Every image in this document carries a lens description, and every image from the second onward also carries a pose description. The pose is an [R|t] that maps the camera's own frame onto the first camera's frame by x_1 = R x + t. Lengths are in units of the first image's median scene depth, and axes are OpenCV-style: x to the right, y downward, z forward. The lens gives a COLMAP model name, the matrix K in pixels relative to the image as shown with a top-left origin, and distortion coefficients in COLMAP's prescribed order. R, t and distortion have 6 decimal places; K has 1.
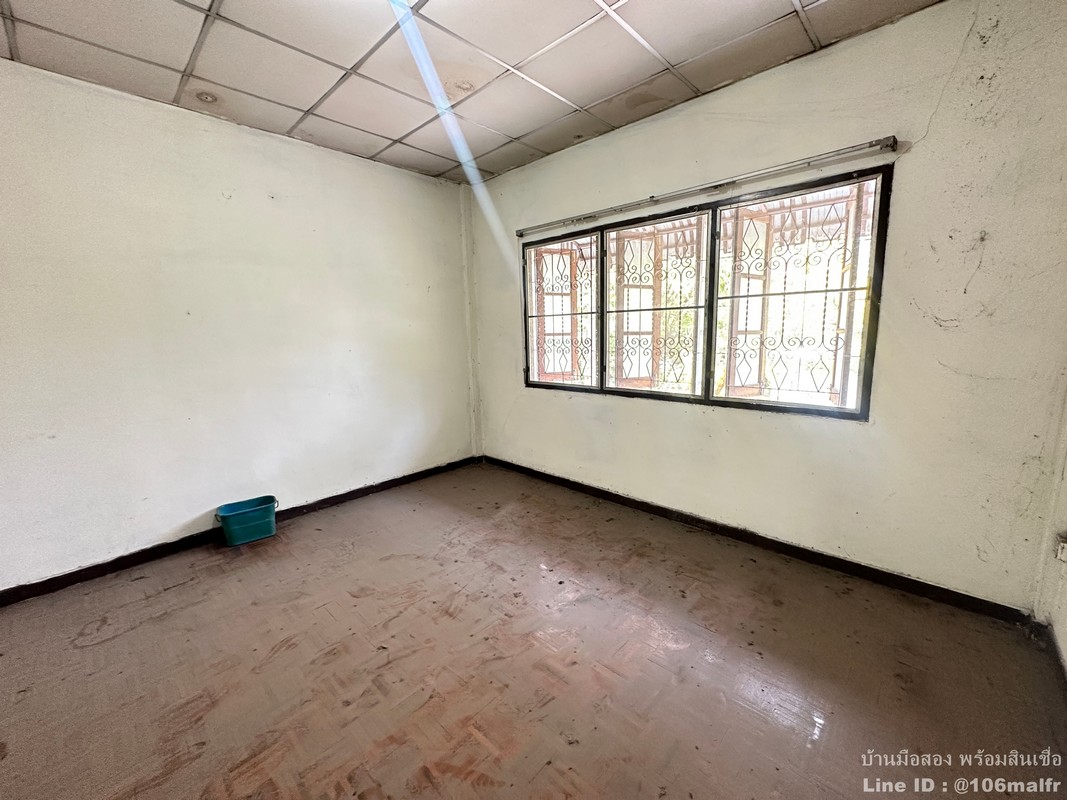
lens RADIAL K [[428.2, 0, 533.0], [0, 428.2, 402.2], [0, 0, 1]] dist [-0.000754, 0.000837]
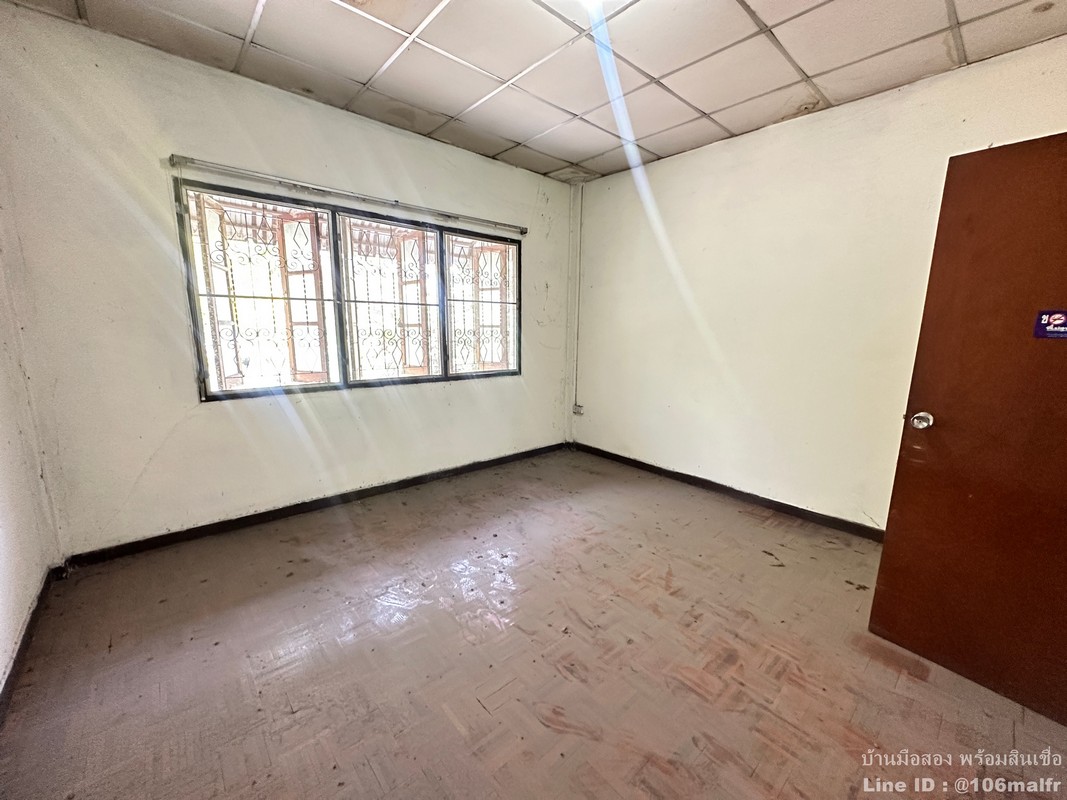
lens RADIAL K [[428.2, 0, 531.2], [0, 428.2, 403.5], [0, 0, 1]] dist [-0.000754, 0.000837]
pose [[0.087570, -0.153457, 0.984267, -0.933994], [0.151831, 0.978575, 0.139062, -0.073508], [-0.984520, 0.137265, 0.108993, 0.659540]]
